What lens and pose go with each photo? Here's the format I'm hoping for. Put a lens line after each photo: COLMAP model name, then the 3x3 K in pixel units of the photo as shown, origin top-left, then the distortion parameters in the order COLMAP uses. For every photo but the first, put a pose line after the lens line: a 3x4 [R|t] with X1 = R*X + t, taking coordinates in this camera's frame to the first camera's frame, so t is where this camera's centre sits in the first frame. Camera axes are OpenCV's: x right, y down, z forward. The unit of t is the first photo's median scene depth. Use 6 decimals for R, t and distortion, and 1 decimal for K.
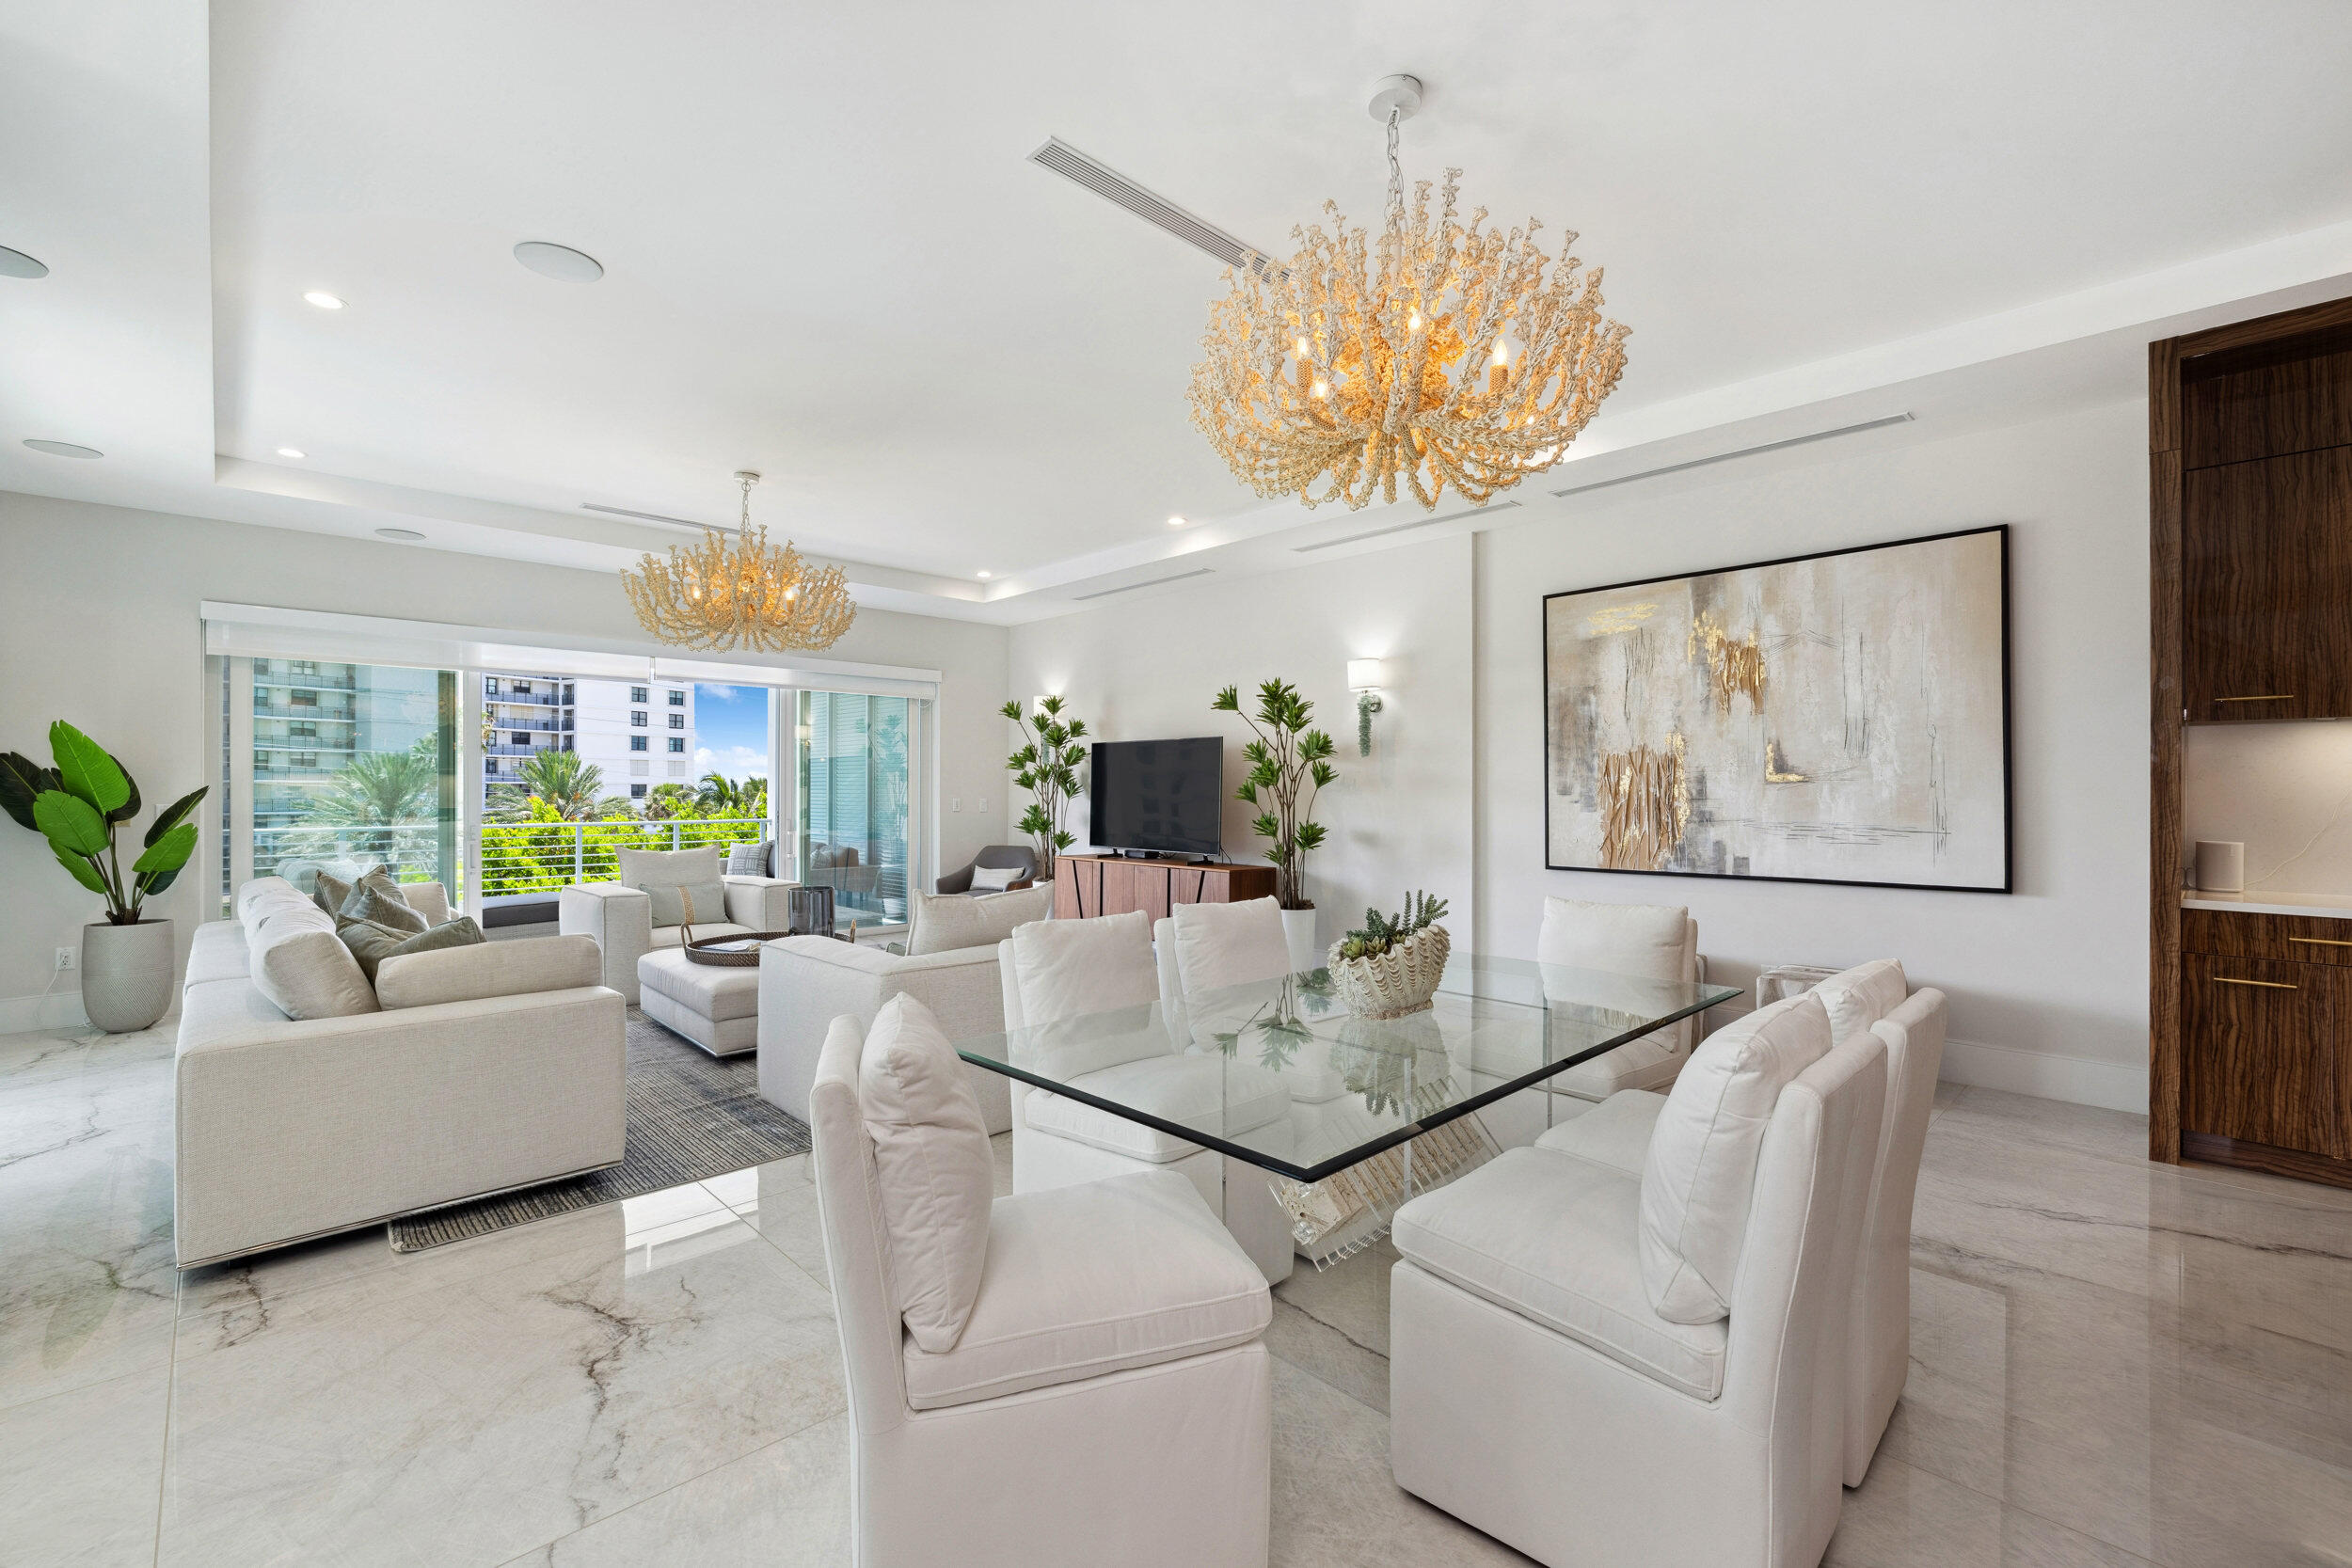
lens RADIAL K [[1001.6, 0, 1180.7], [0, 1001.6, 788.1], [0, 0, 1]] dist [0.001950, 0.000349]
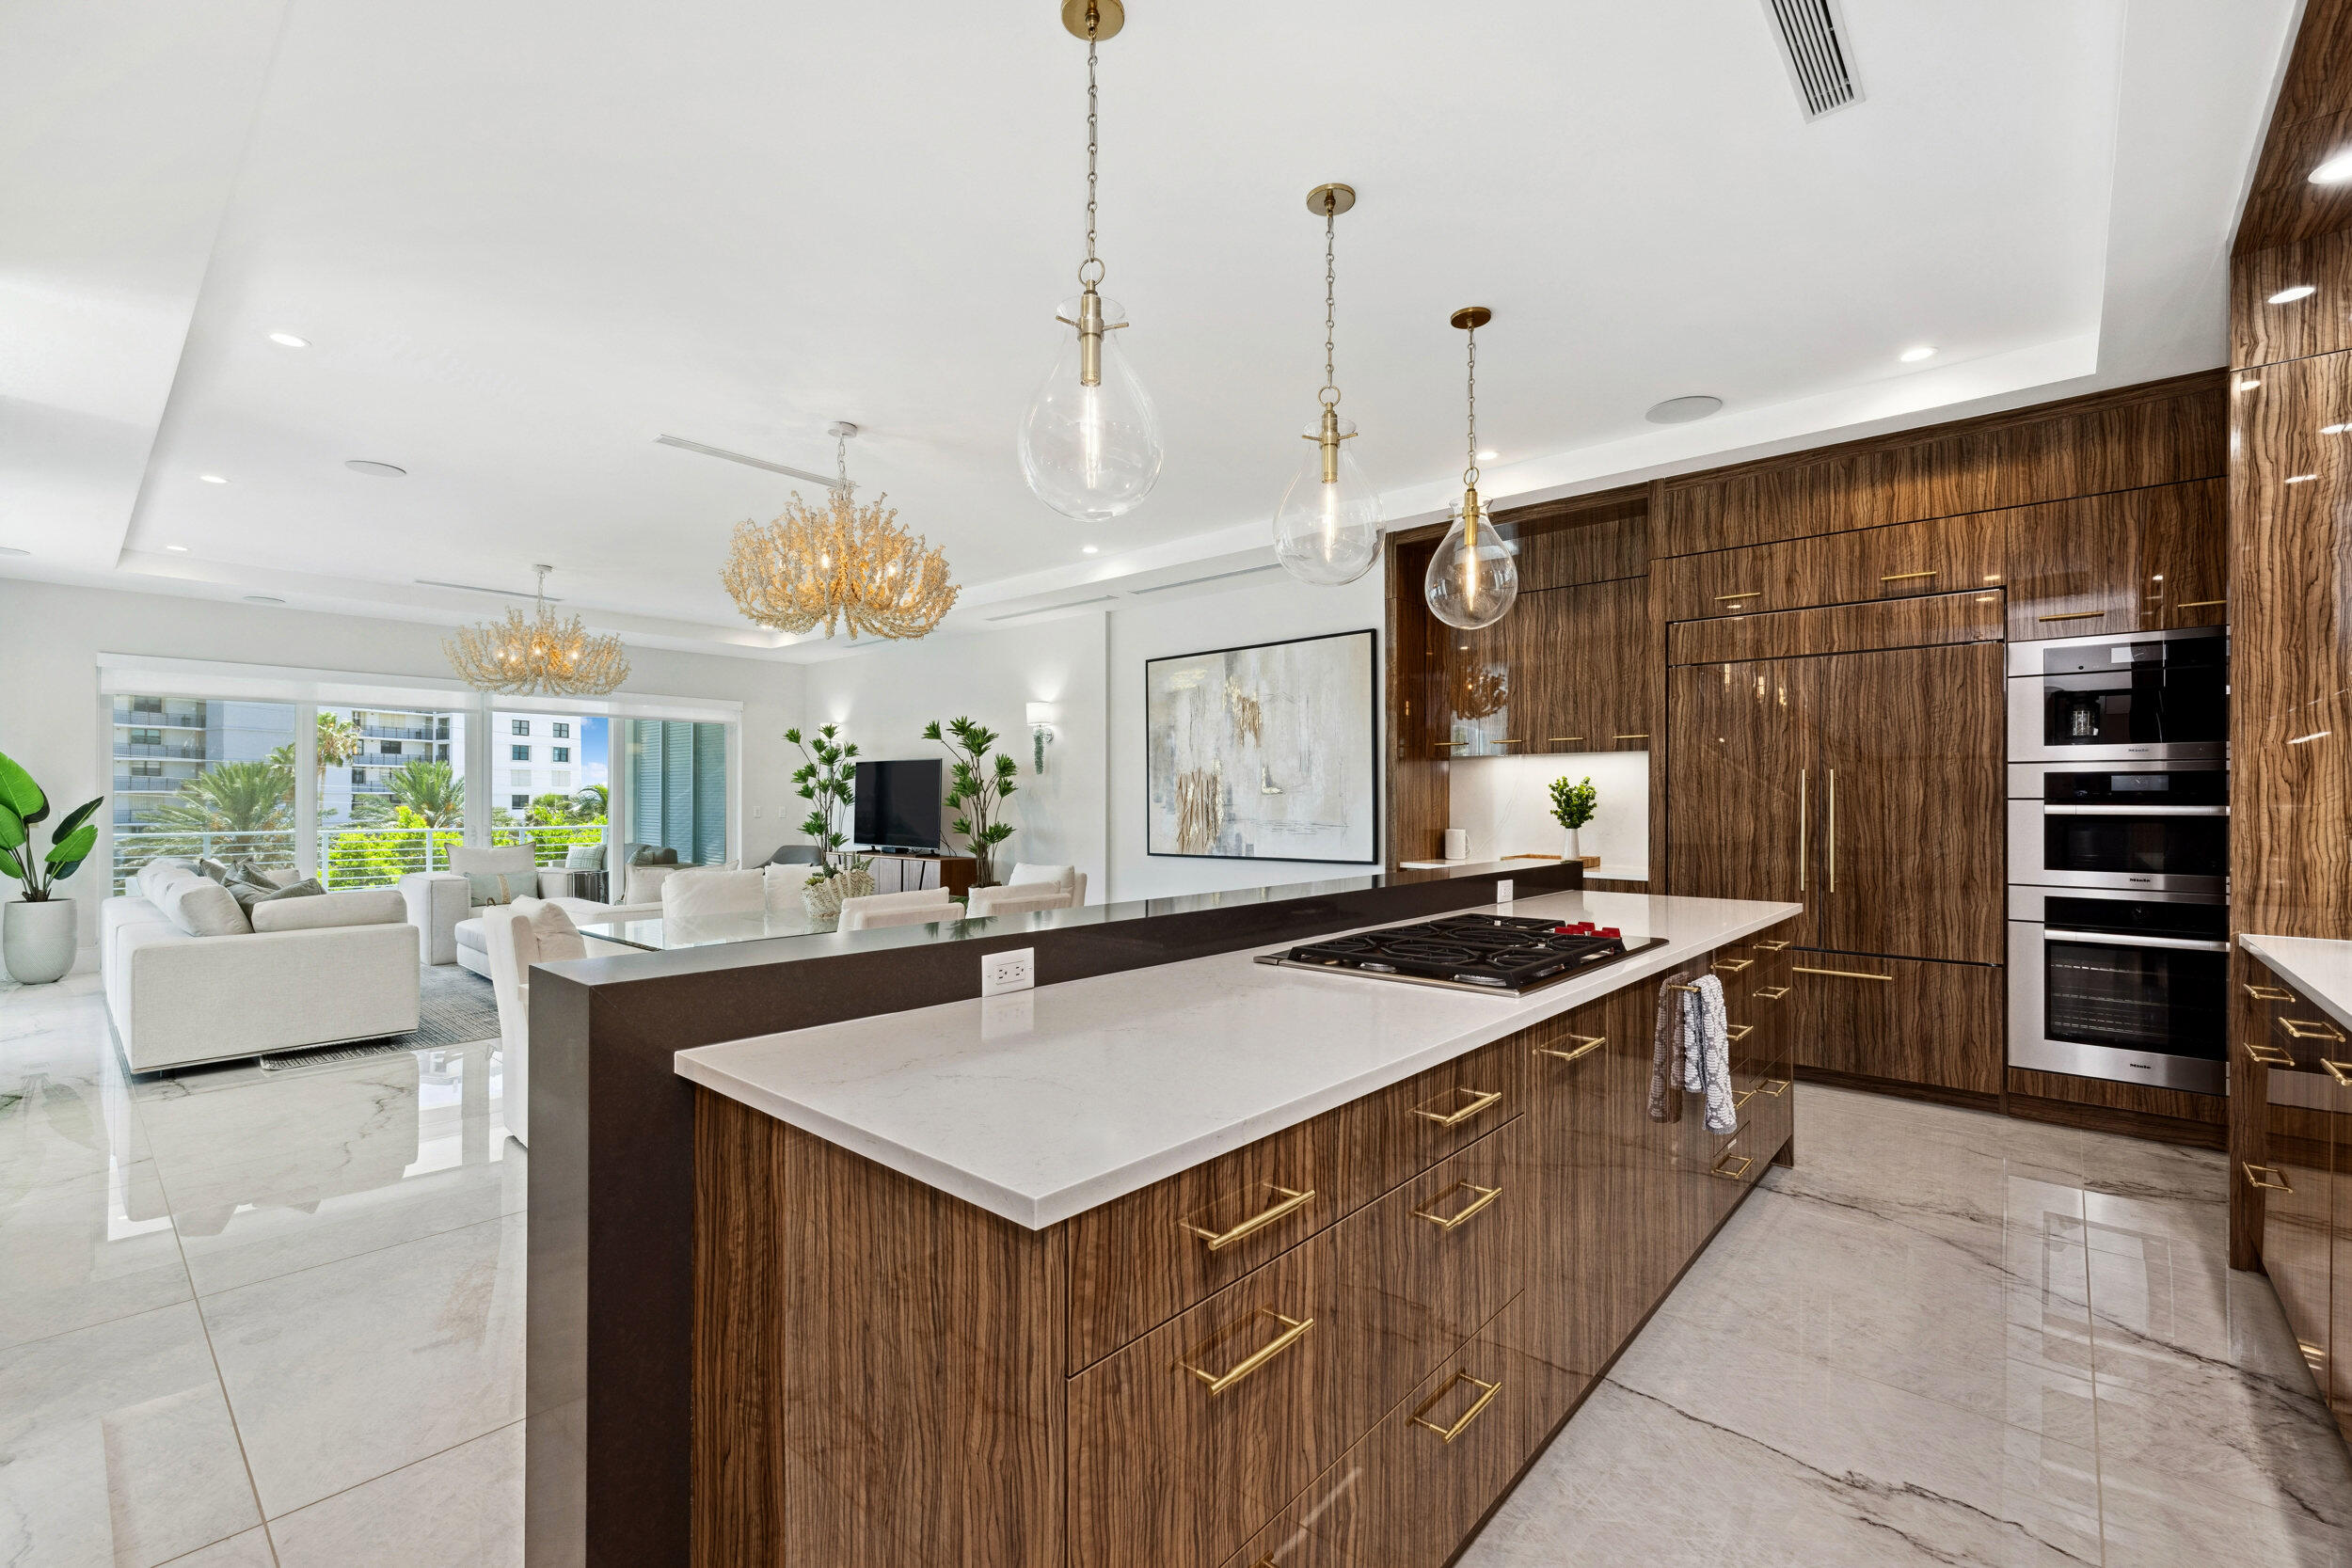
lens RADIAL K [[1001.6, 0, 1180.7], [0, 1001.6, 788.1], [0, 0, 1]] dist [0.001950, 0.000349]
pose [[0.996537, 0.000899, 0.083145, 0.266353], [0.000001, 0.999941, -0.010818, 0.001616], [-0.083150, 0.010781, 0.996479, -0.354828]]
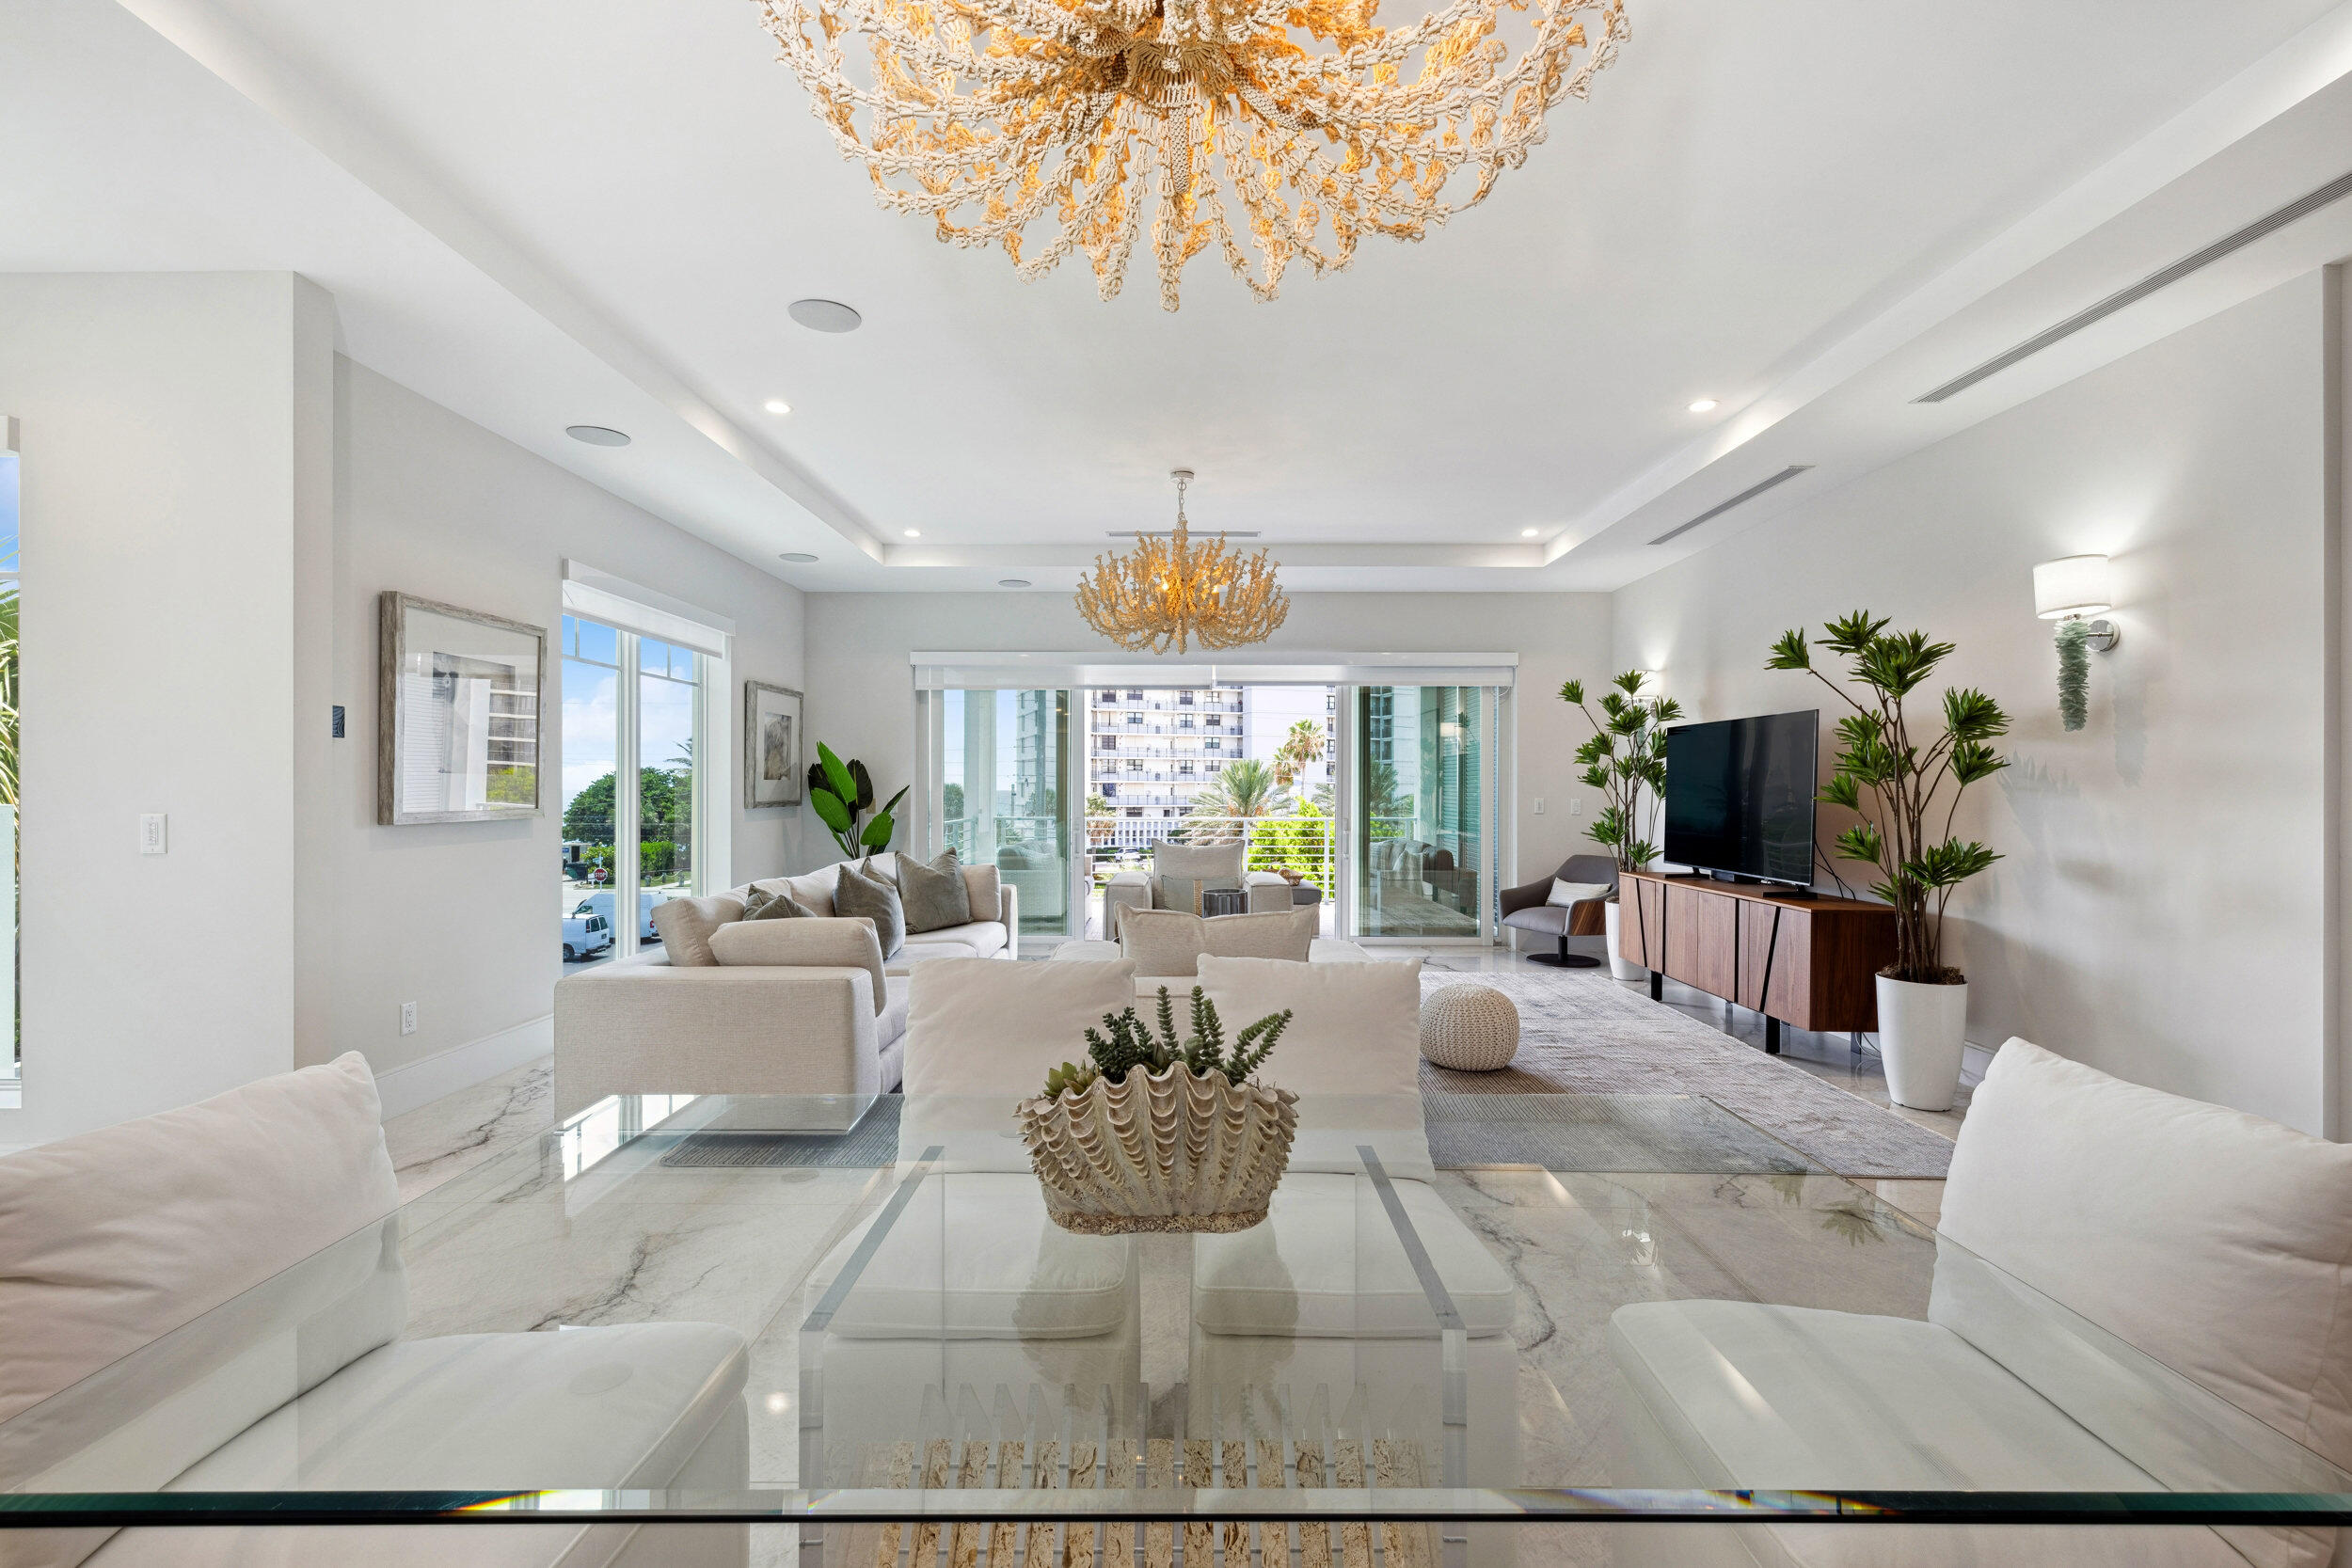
lens RADIAL K [[1001.6, 0, 1180.7], [0, 1001.6, 788.1], [0, 0, 1]] dist [0.001950, 0.000349]
pose [[0.720629, 0.000418, -0.693321, 0.218322], [-0.000182, 1.000000, 0.000414, 0.001437], [0.693321, -0.000172, 0.720629, 0.239388]]
